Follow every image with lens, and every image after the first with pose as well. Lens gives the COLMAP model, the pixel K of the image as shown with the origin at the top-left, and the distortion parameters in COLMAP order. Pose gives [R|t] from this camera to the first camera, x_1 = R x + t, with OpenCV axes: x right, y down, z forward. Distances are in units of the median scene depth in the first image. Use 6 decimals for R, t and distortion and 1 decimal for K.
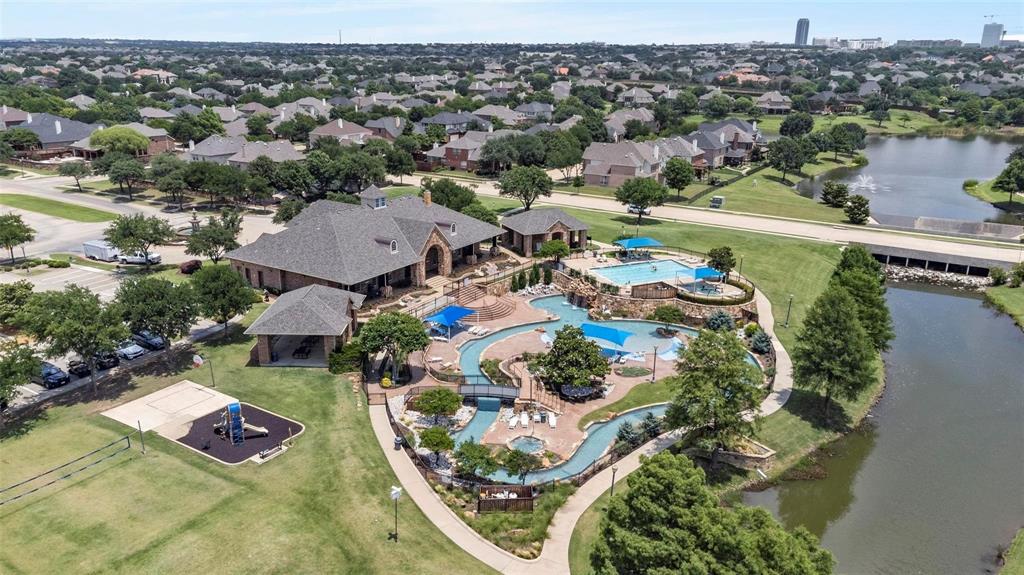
lens RADIAL K [[726.1, 0, 511.1], [0, 726.1, 285.9], [0, 0, 1]] dist [0.001319, 0.010199]
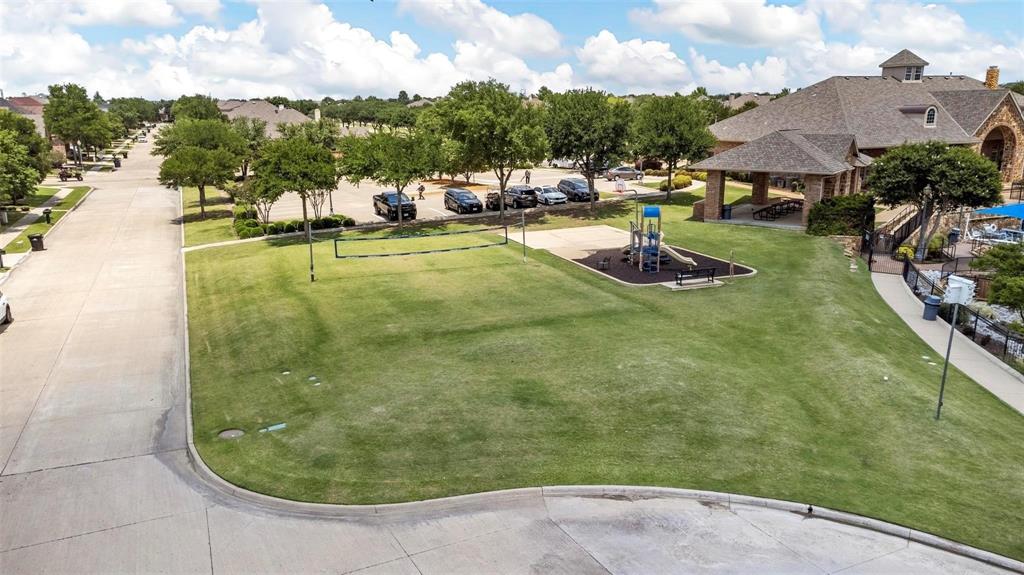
lens RADIAL K [[726.1, 0, 510.5], [0, 726.1, 287.9], [0, 0, 1]] dist [0.001319, 0.010199]
pose [[0.801812, 0.121491, -0.585096, -0.093519], [-0.165302, 0.986002, -0.021793, 0.258379], [0.574259, 0.114192, 0.810671, 0.397781]]
